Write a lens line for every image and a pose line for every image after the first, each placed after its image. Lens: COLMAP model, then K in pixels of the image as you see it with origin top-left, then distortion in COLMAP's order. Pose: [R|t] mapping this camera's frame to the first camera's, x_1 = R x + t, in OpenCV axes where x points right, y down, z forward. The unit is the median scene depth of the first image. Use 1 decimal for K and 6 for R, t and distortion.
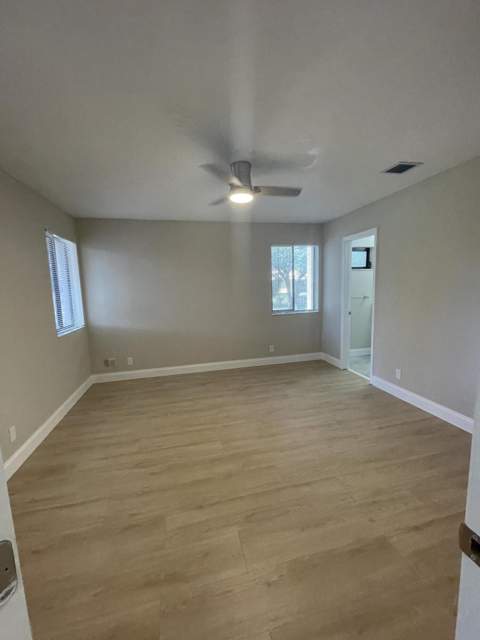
lens RADIAL K [[258.9, 0, 240.0], [0, 258.9, 320.0], [0, 0, 1]] dist [0.000004, -0.000002]
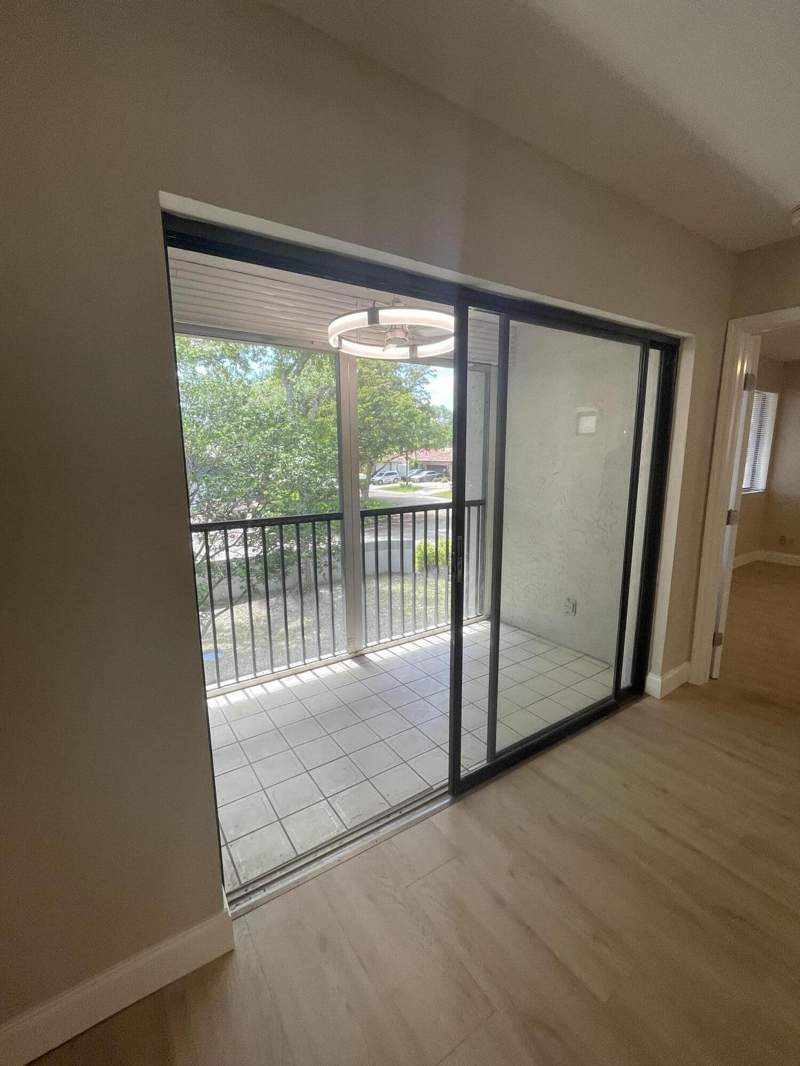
lens RADIAL K [[456.2, 0, 400.0], [0, 456.2, 533.0], [0, 0, 1]] dist [-0.000311, -0.000027]
pose [[0.359996, 0.194802, -0.912390, 0.344796], [-0.123177, 0.979321, 0.160491, 0.065385], [0.924787, 0.054609, 0.376546, -0.631209]]
